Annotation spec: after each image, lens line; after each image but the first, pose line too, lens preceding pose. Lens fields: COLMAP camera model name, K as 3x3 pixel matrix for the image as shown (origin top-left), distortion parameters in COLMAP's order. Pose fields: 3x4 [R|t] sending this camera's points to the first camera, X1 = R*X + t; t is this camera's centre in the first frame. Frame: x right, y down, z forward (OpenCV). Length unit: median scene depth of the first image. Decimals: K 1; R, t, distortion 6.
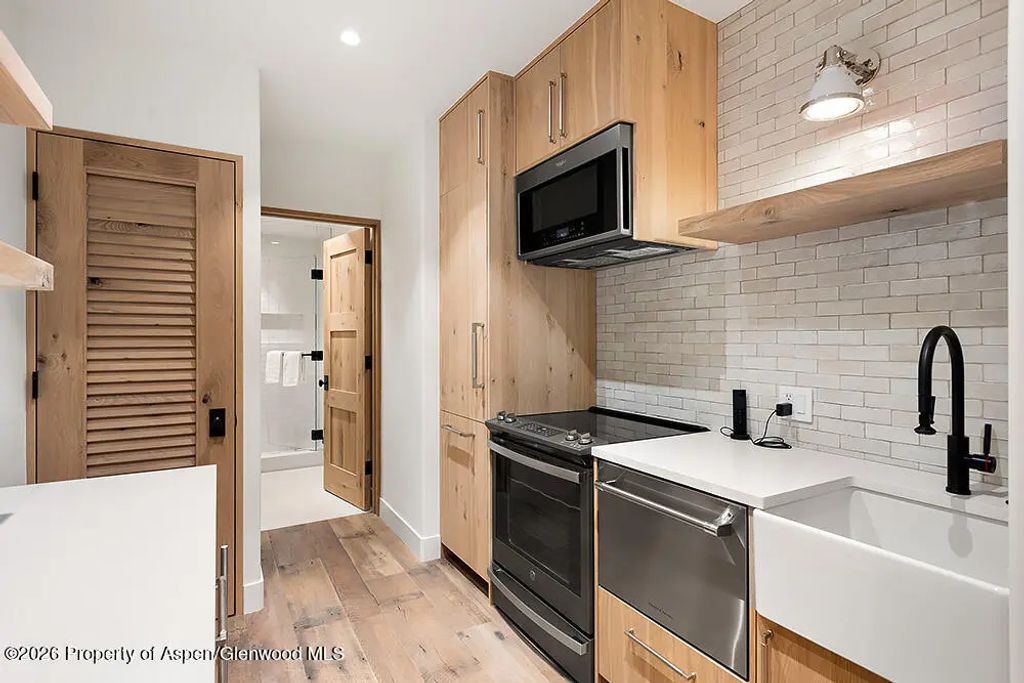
lens RADIAL K [[513.4, 0, 512.3], [0, 513.4, 341.7], [0, 0, 1]] dist [-0.005393, 0.000269]
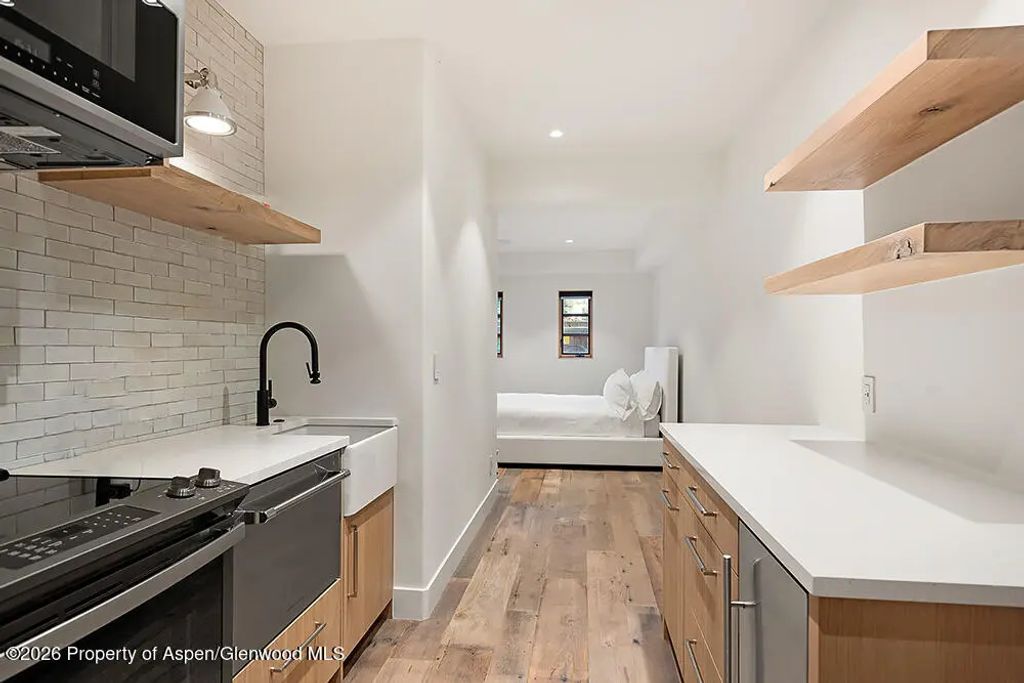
lens RADIAL K [[560.7, 0, 512.9], [0, 560.7, 340.0], [0, 0, 1]] dist [-0.001465, -0.000012]
pose [[-0.808074, 0.001112, 0.589080, -0.543570], [-0.003103, 0.999976, -0.006143, 0.024078], [-0.589073, -0.006792, -0.808051, 1.328231]]
